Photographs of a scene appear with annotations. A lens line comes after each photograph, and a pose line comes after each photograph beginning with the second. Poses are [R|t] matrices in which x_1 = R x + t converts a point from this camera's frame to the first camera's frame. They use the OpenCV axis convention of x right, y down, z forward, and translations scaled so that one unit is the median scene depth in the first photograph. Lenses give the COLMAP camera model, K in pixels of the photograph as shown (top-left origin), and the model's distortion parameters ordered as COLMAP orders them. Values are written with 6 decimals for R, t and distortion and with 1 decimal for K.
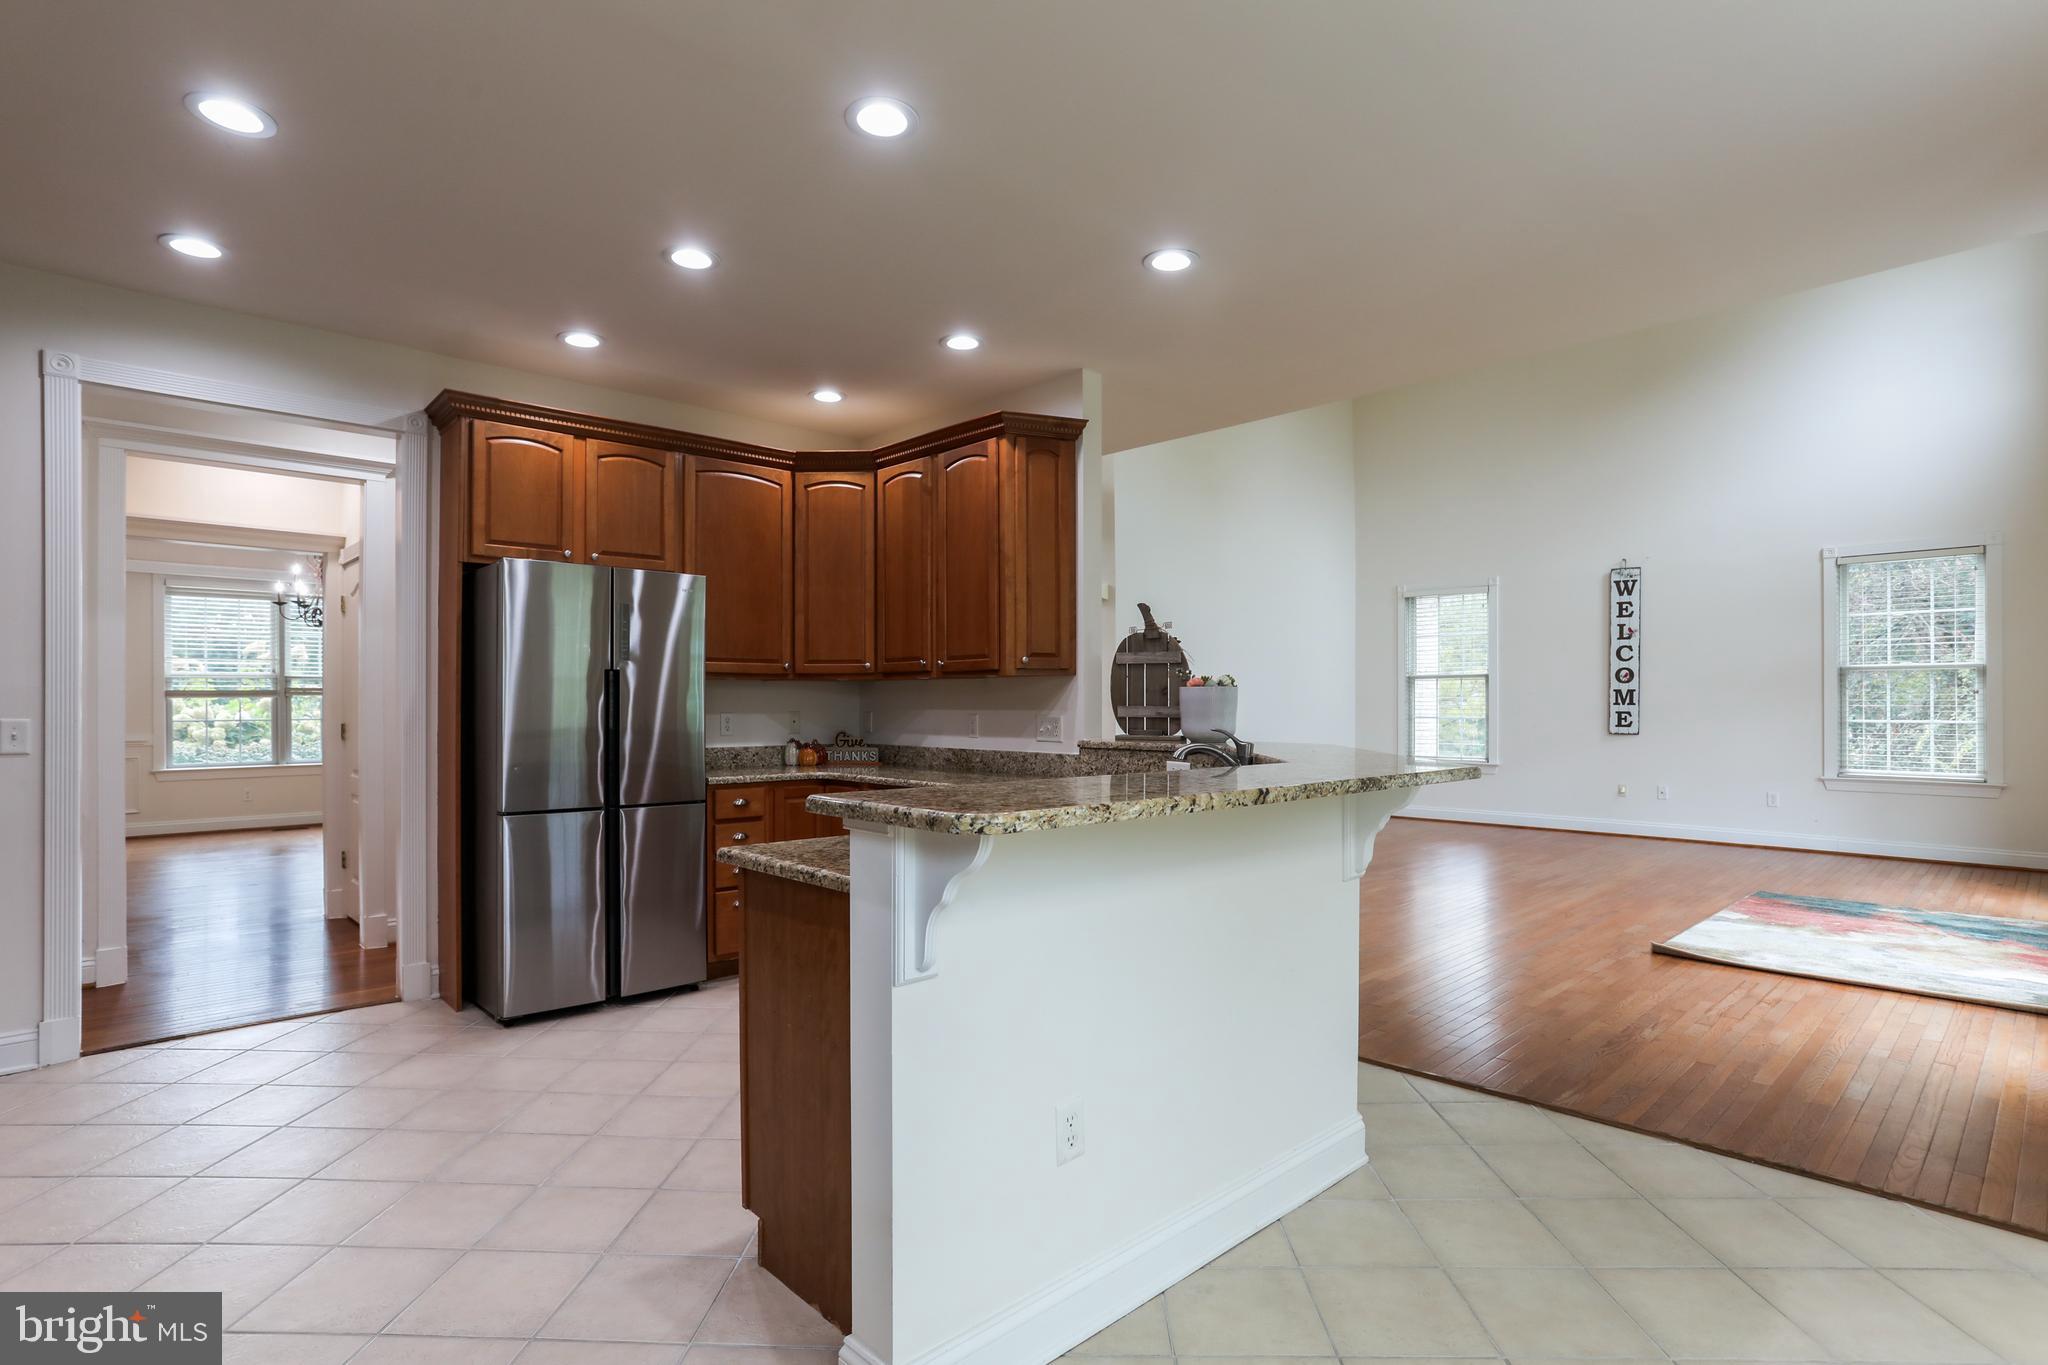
lens RADIAL K [[1036.0, 0, 1019.0], [0, 1036.0, 690.6], [0, 0, 1]] dist [0.002099, 0.000023]
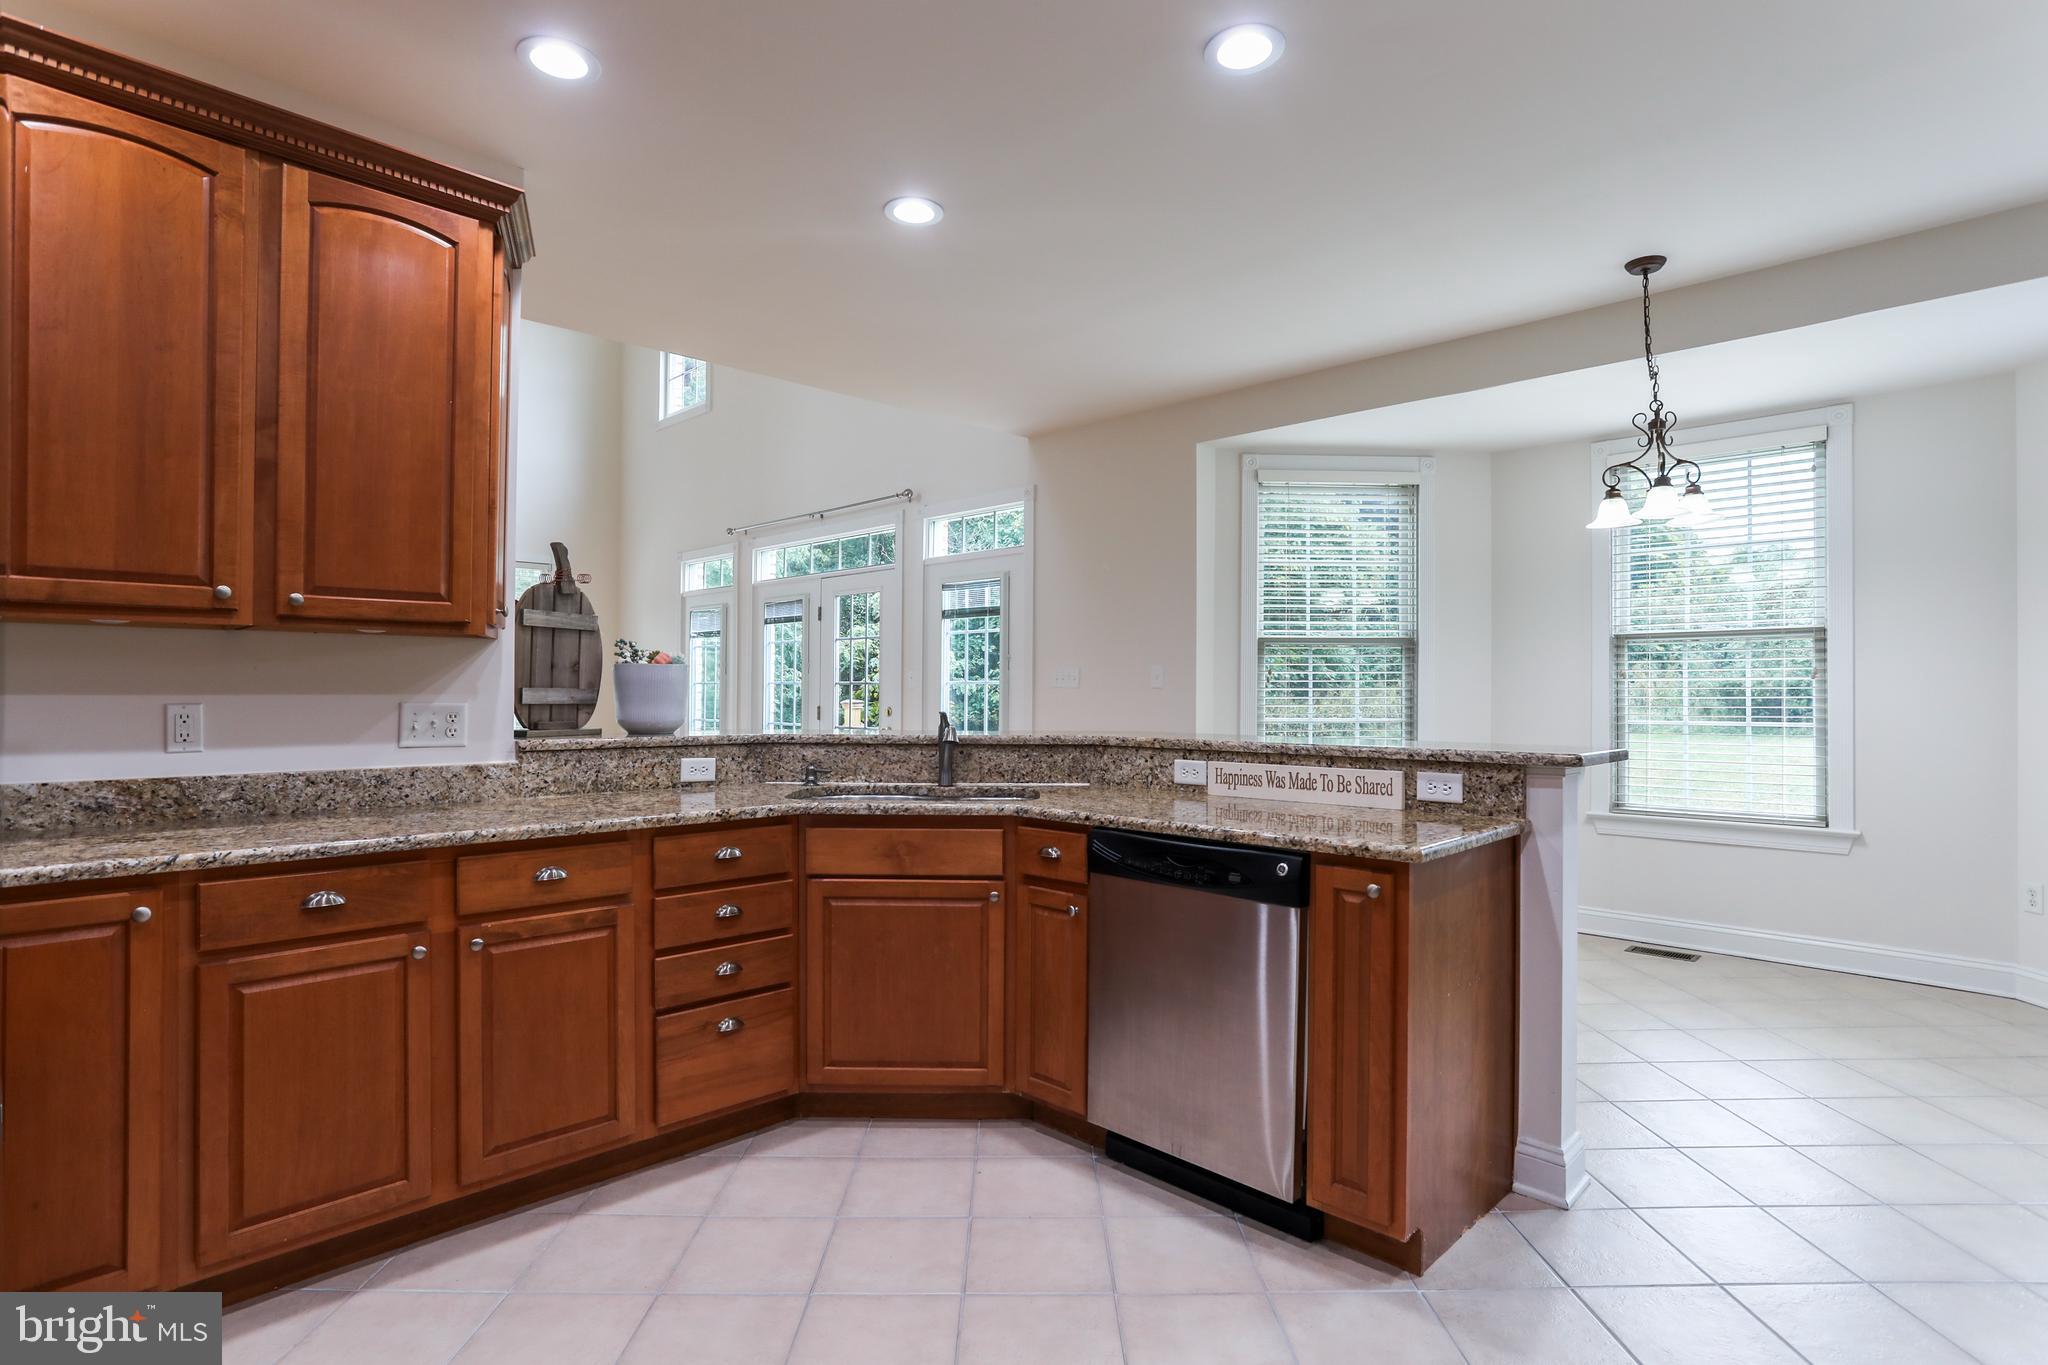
lens RADIAL K [[1025.9, 0, 1024.0], [0, 1025.9, 682.5], [0, 0, 1]] dist [-0.020557, -0.000141]
pose [[-0.017748, 0.008460, 0.999807, -0.577753], [-0.013952, 0.999865, -0.008708, 0.012507], [-0.999745, -0.014104, -0.017627, 0.687852]]
